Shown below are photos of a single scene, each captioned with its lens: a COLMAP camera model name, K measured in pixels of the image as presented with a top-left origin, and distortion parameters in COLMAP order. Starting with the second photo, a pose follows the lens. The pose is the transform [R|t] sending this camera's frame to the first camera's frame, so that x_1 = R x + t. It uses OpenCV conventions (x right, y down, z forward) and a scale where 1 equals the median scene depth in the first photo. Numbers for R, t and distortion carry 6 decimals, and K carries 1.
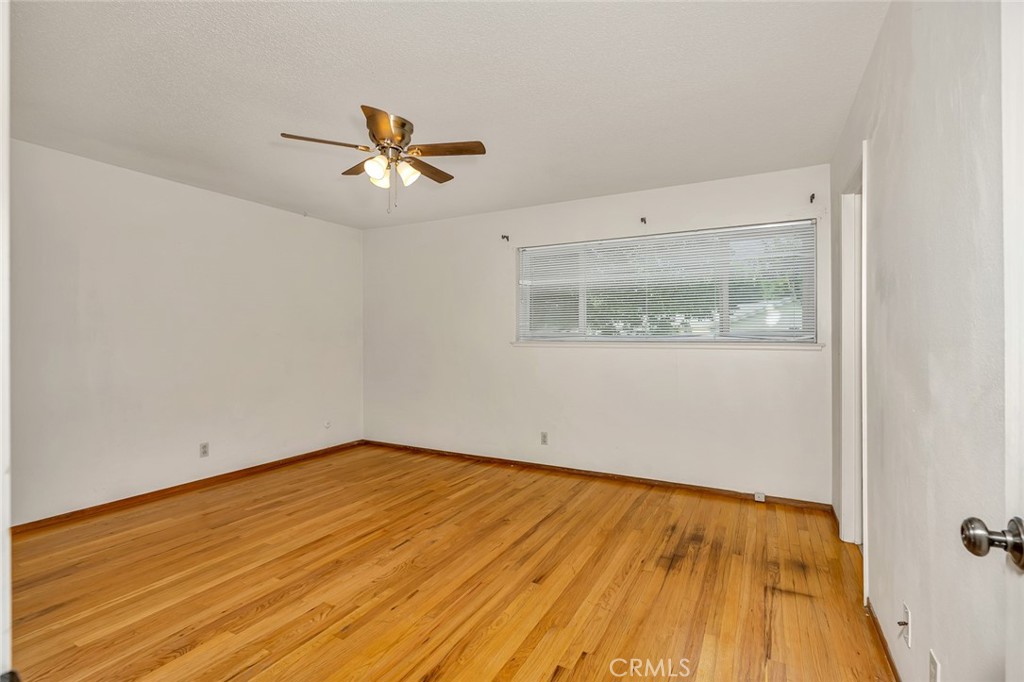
lens RADIAL K [[476.0, 0, 516.7], [0, 476.0, 346.3], [0, 0, 1]] dist [-0.003130, -0.000759]
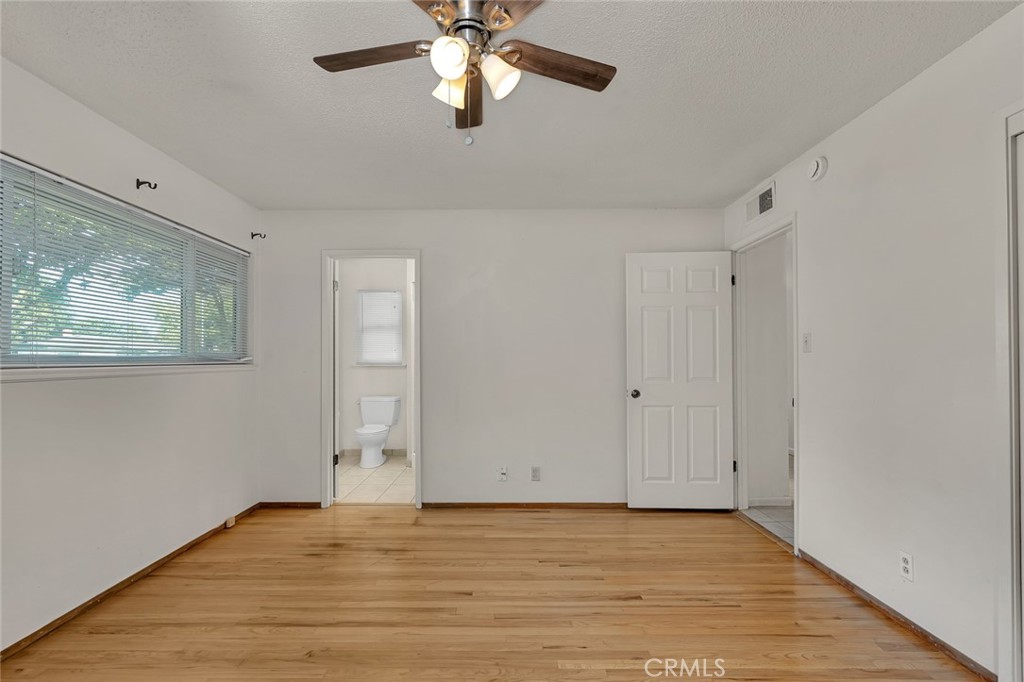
lens RADIAL K [[476.0, 0, 509.5], [0, 476.0, 349.6], [0, 0, 1]] dist [-0.003130, -0.000759]
pose [[-0.461472, 0.018162, 0.886969, -0.967248], [0.022947, 0.999700, -0.008531, -0.023021], [-0.886858, 0.016416, -0.461750, 1.461382]]
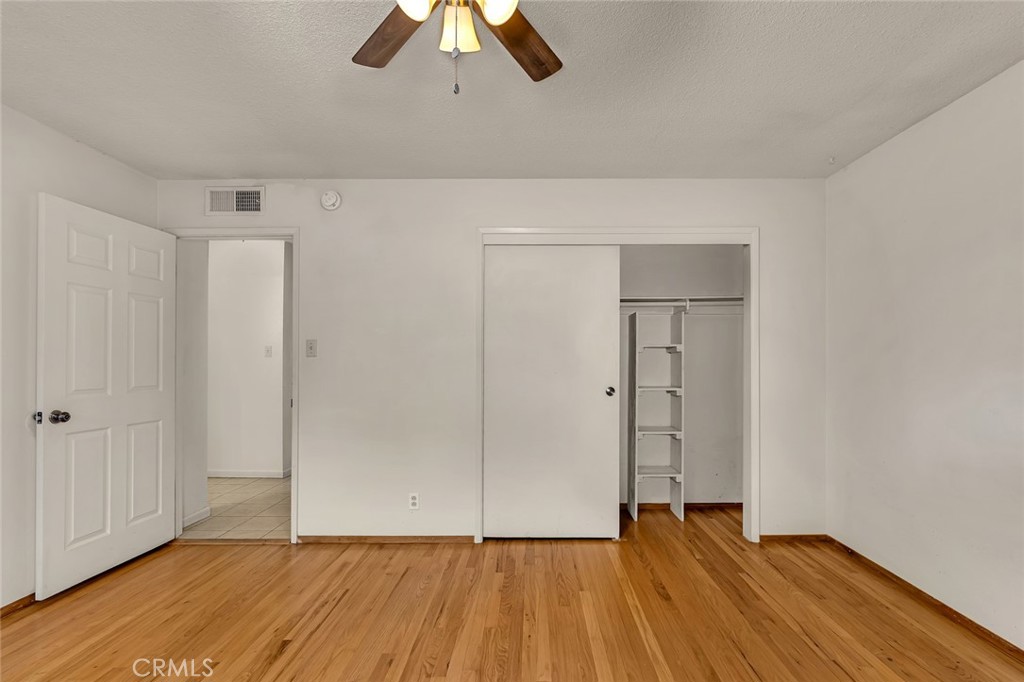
lens RADIAL K [[476.0, 0, 516.7], [0, 476.0, 358.5], [0, 0, 1]] dist [-0.003130, -0.000759]
pose [[-0.893743, -0.002434, -0.448573, -0.139126], [-0.008291, 0.999904, 0.011095, -0.023636], [0.448503, 0.013636, -0.893677, 1.717445]]
